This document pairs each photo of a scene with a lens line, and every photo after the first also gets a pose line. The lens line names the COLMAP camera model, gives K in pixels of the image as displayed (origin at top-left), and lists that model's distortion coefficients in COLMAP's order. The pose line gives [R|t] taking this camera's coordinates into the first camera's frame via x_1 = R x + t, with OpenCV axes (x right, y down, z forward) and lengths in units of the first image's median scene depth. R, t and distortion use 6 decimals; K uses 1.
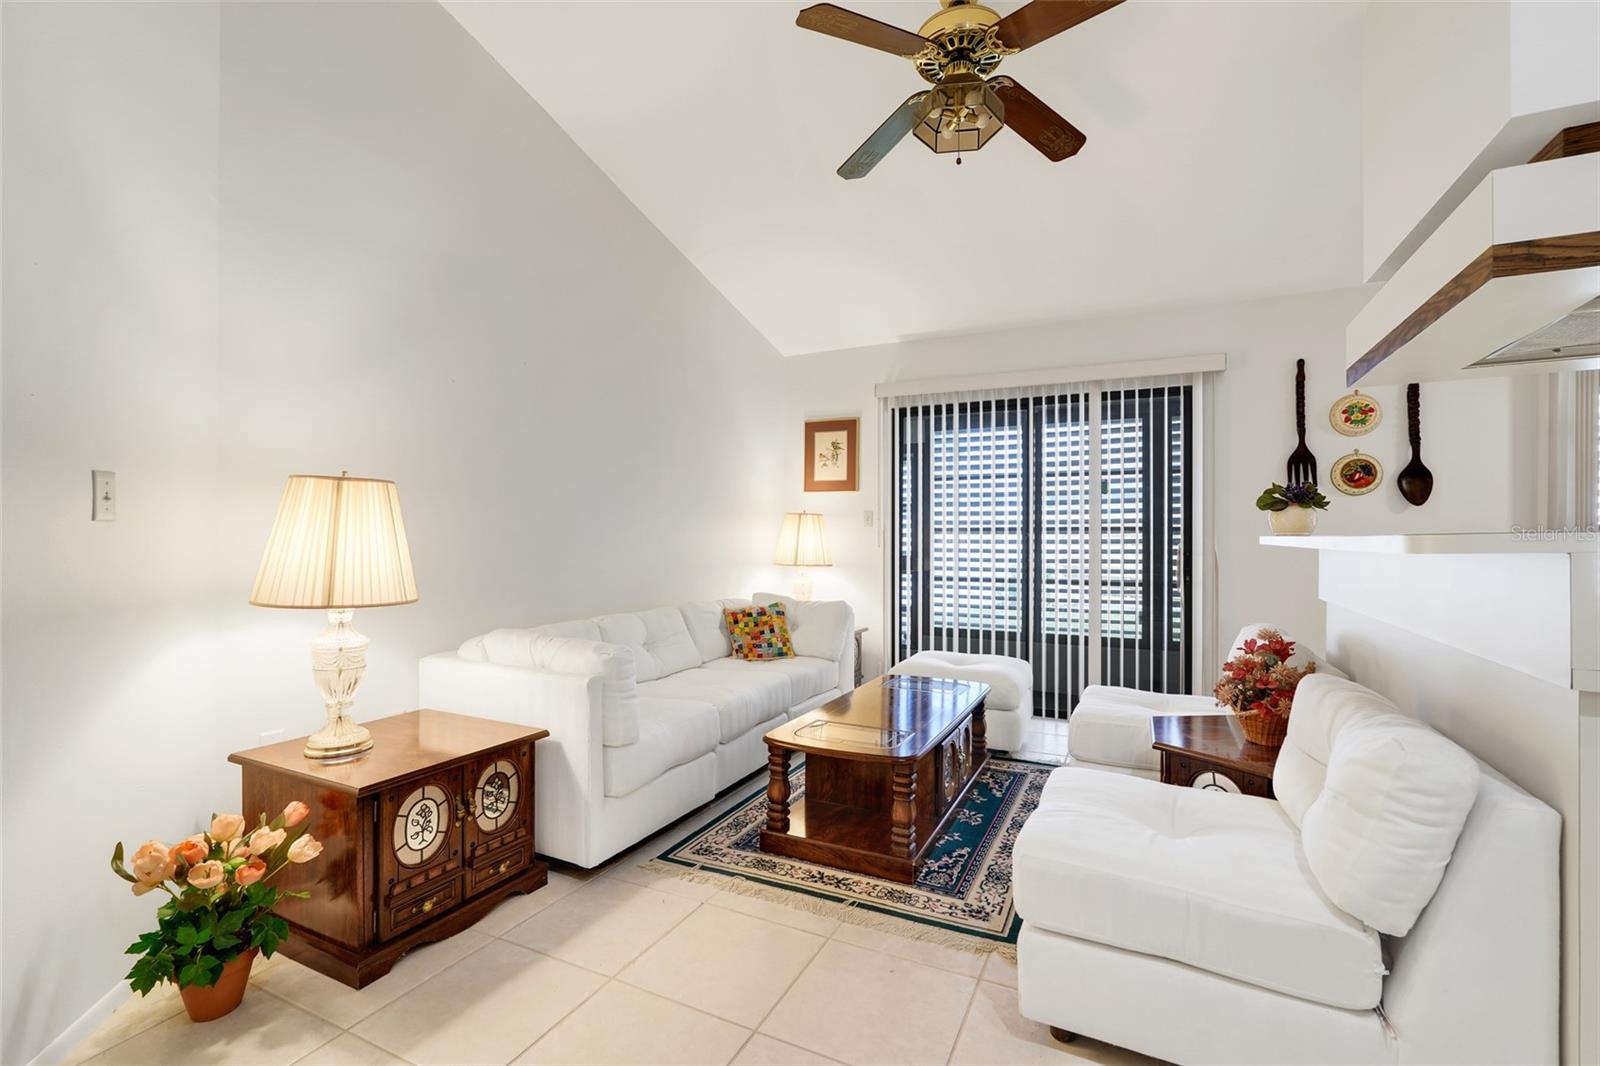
lens RADIAL K [[708.1, 0, 802.1], [0, 708.1, 532.1], [0, 0, 1]] dist [-0.011308, 0.005225]
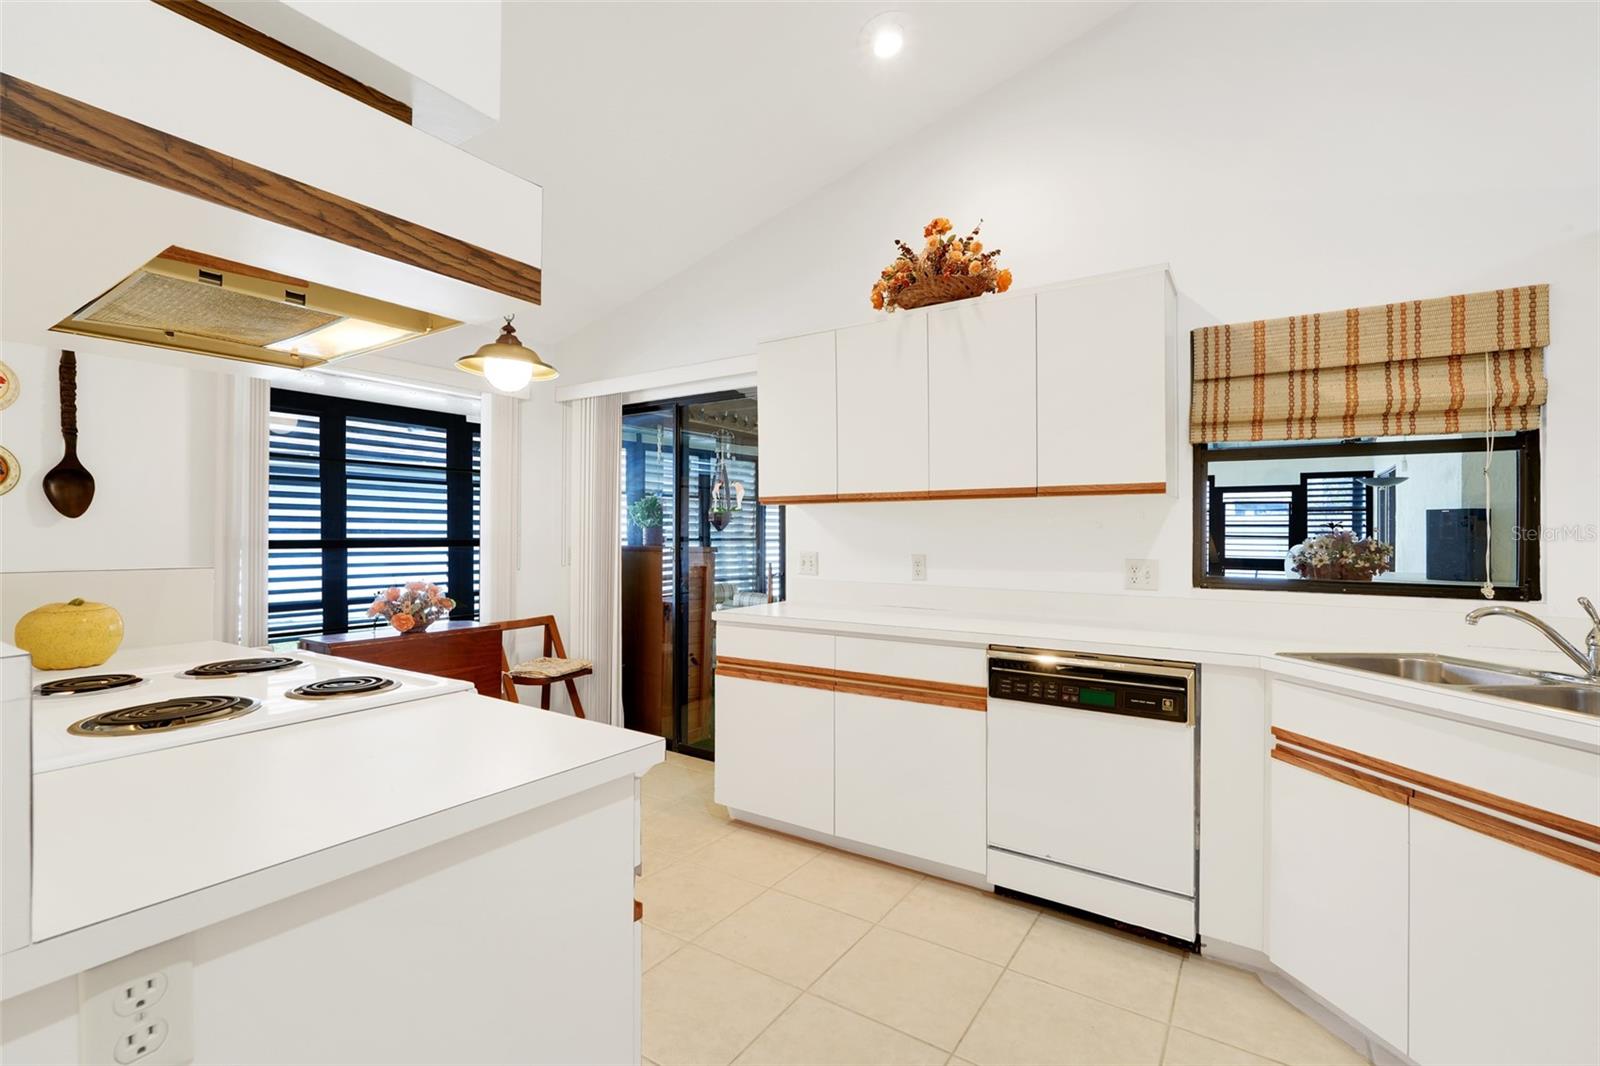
lens RADIAL K [[708.1, 0, 797.3], [0, 708.1, 530.6], [0, 0, 1]] dist [-0.011308, 0.005225]
pose [[0.128872, 0.000849, 0.991661, 0.207827], [-0.003852, 0.999993, -0.000355, -0.024620], [-0.991654, -0.003775, 0.128874, 0.118828]]
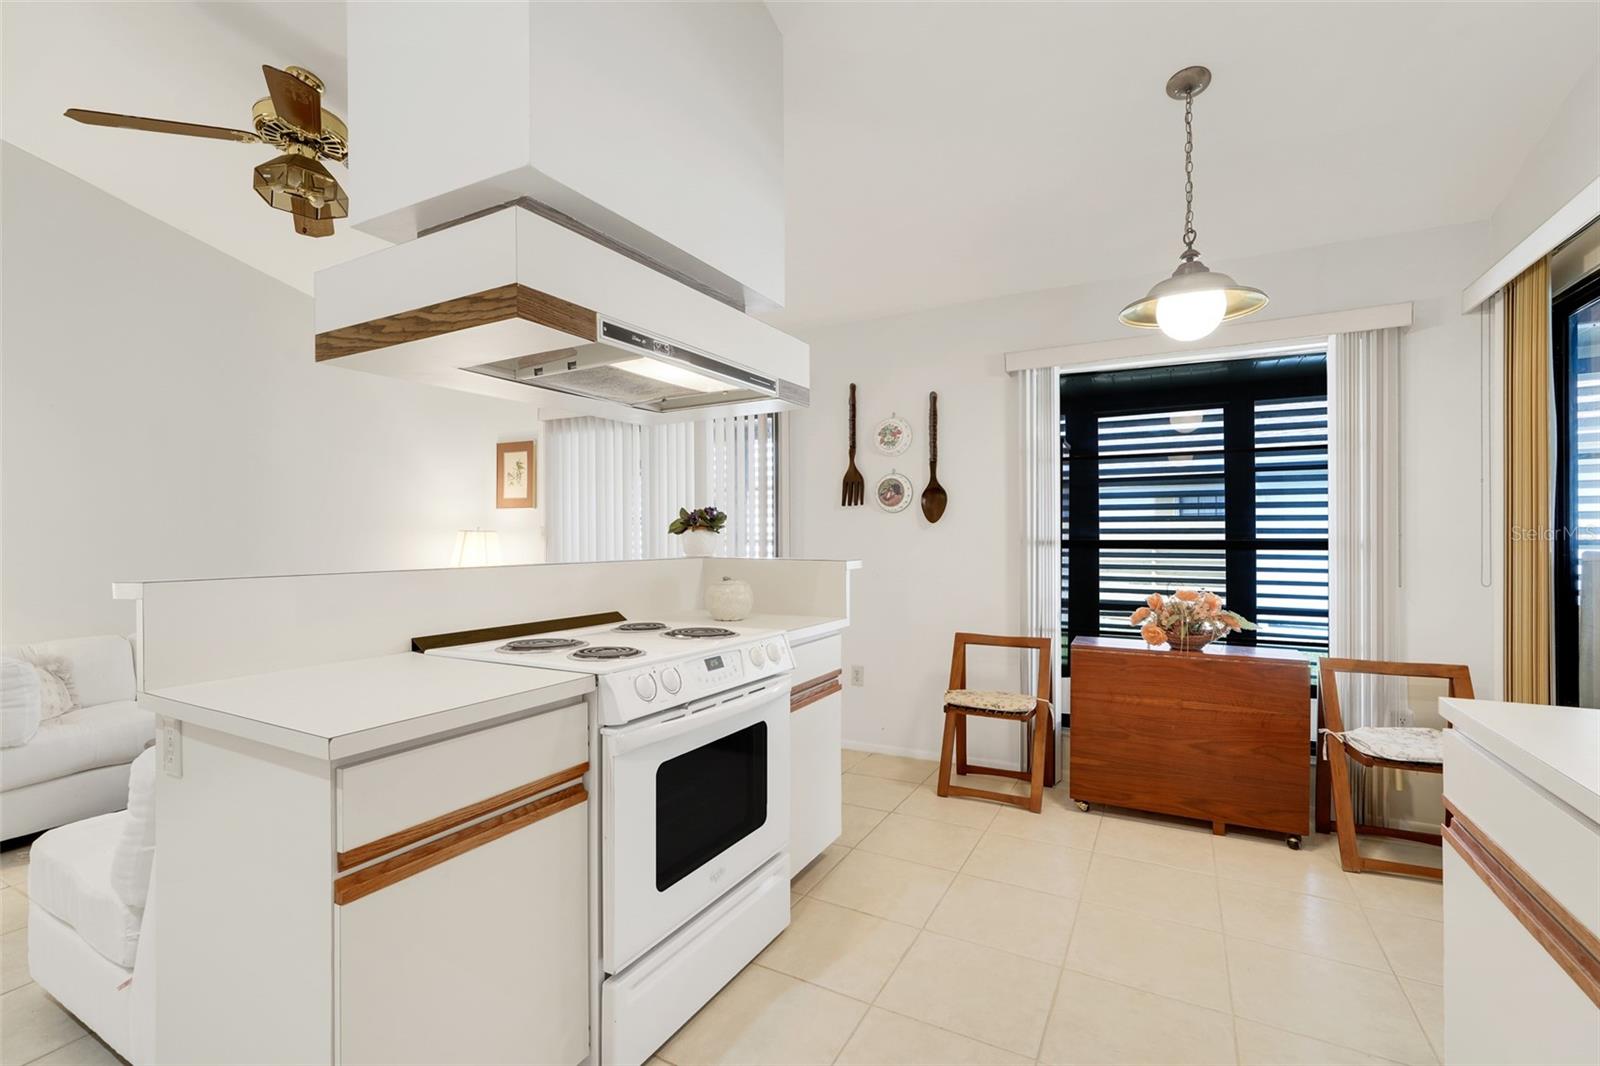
lens RADIAL K [[708.1, 0, 797.7], [0, 708.1, 540.4], [0, 0, 1]] dist [-0.011308, 0.005225]
pose [[0.999239, -0.006686, -0.038430, 0.663864], [0.007033, 0.999936, 0.008914, -0.020752], [0.038368, -0.009177, 0.999222, -0.062914]]
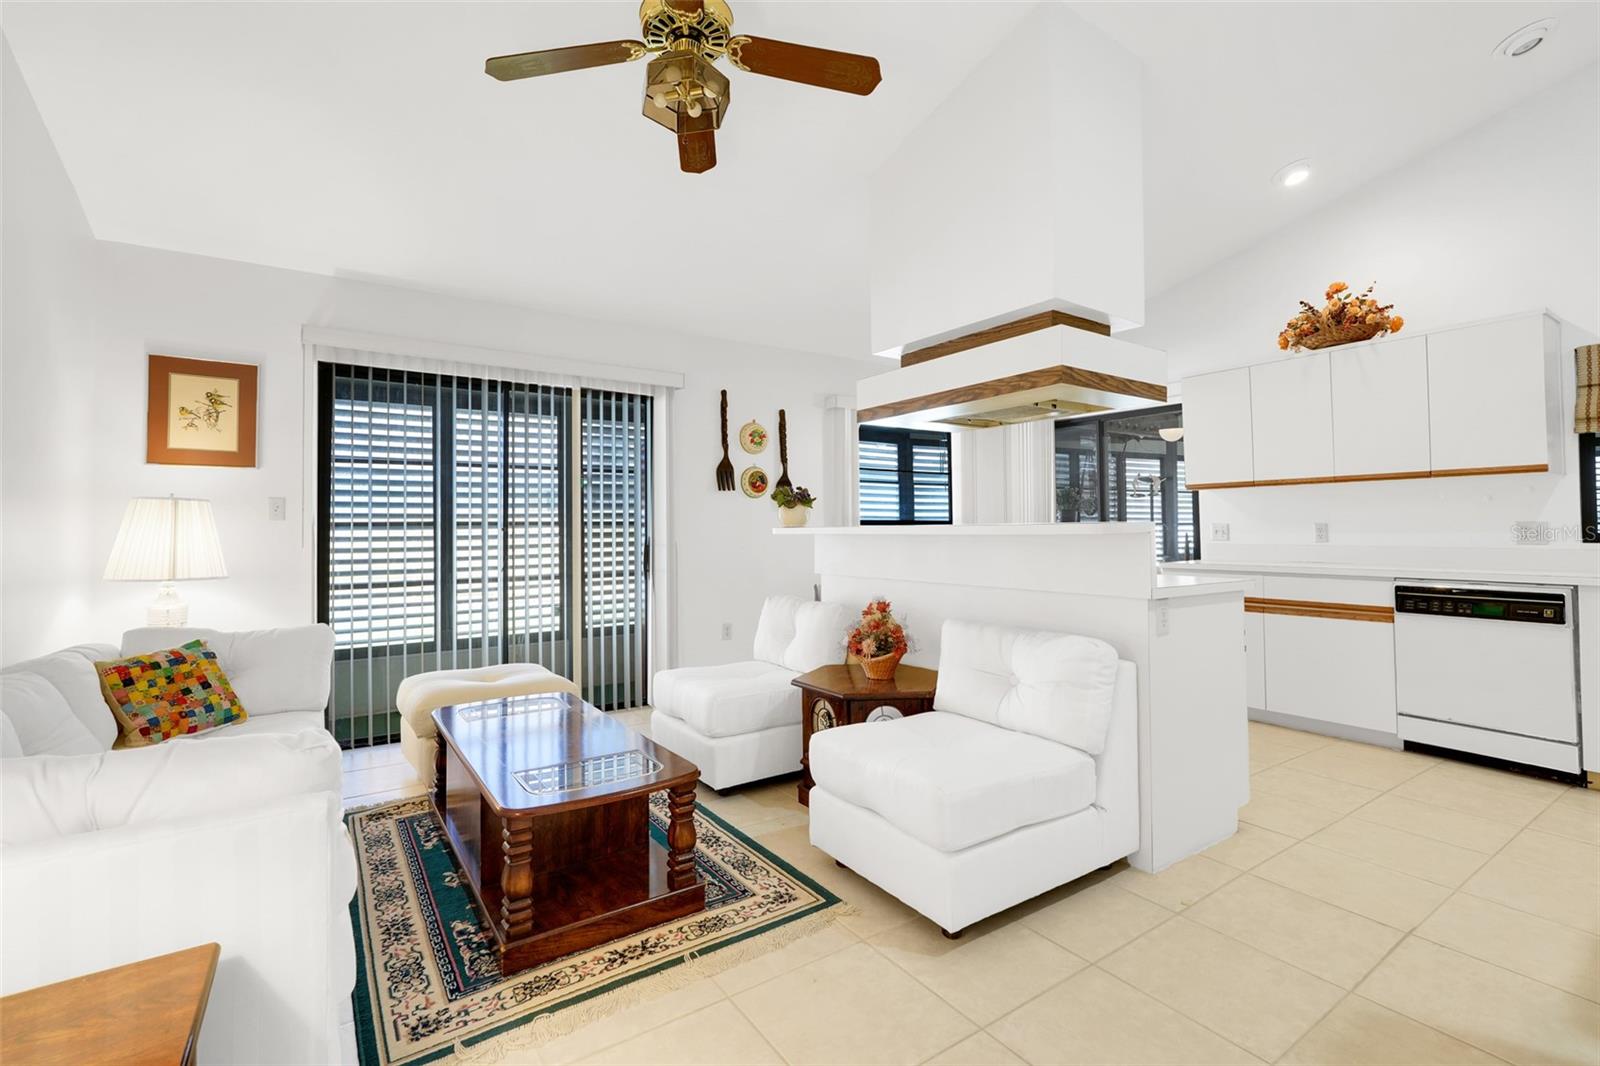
lens RADIAL K [[708.1, 0, 800.8], [0, 708.1, 509.4], [0, 0, 1]] dist [-0.011308, 0.005225]
pose [[0.498048, 0.017744, 0.866968, -0.332488], [0.005477, 0.999706, -0.023607, 0.002265], [-0.867132, 0.016506, 0.497805, 0.242975]]
